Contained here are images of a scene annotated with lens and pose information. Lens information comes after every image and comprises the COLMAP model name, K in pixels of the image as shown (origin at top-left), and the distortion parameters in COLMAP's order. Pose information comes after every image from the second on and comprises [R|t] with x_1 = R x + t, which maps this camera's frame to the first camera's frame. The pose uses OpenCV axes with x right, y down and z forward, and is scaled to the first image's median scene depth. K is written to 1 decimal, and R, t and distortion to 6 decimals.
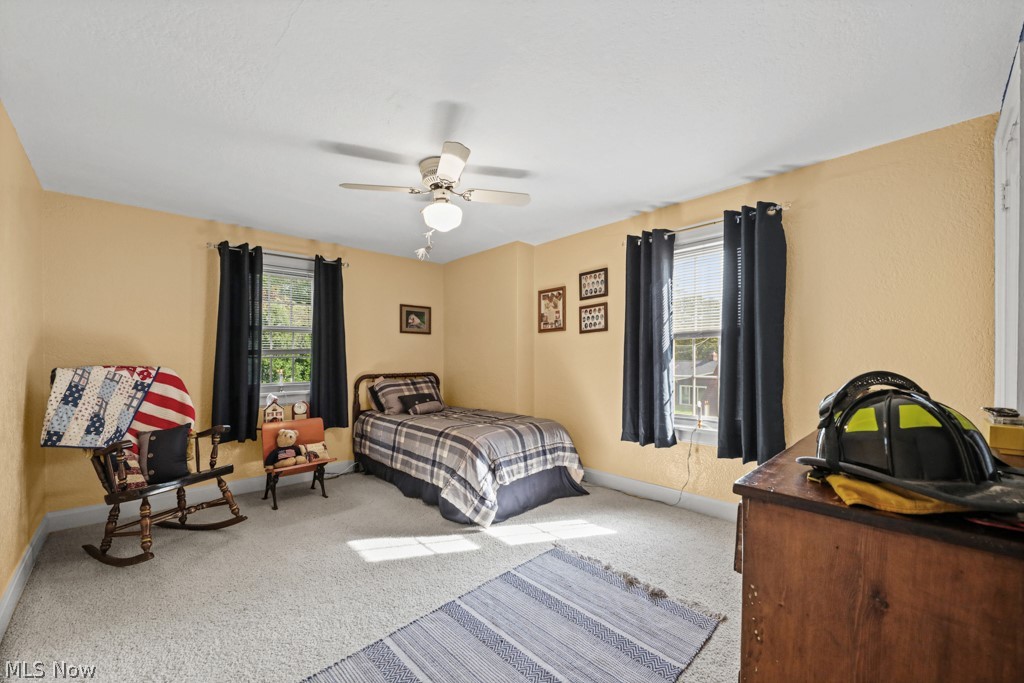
lens RADIAL K [[402.2, 0, 512.9], [0, 402.2, 350.3], [0, 0, 1]] dist [0.015227, -0.001181]
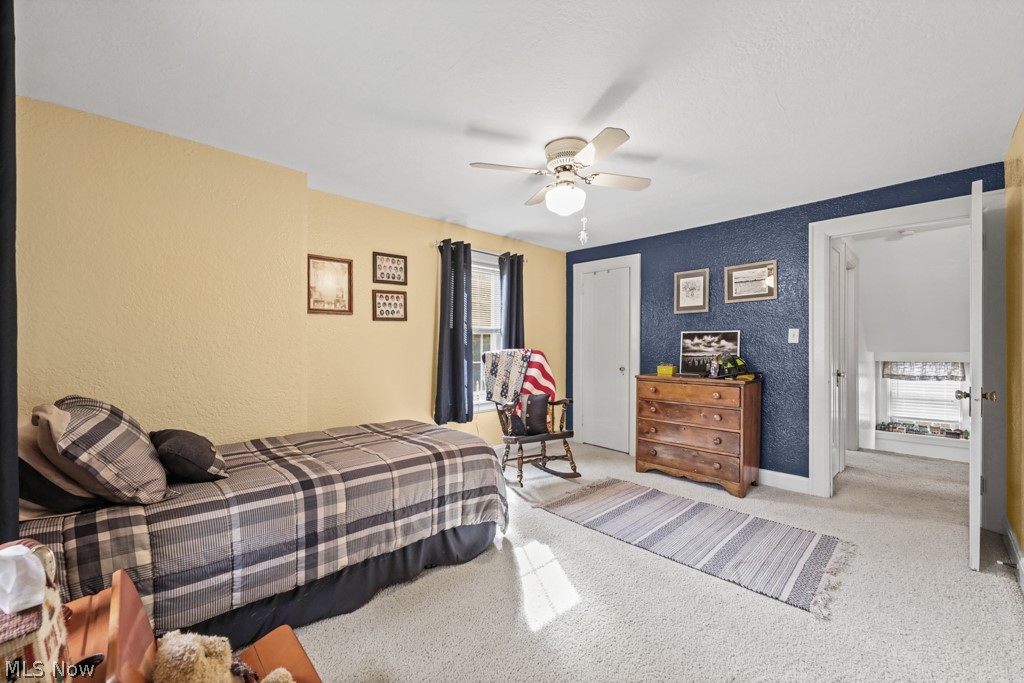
lens RADIAL K [[402.2, 0, 511.2], [0, 402.2, 345.0], [0, 0, 1]] dist [0.015227, -0.001181]
pose [[0.003007, 0.008299, 0.999961, -0.733569], [-0.019343, 0.999779, -0.008239, 0.013403], [-0.999808, -0.019318, 0.003167, 0.728319]]
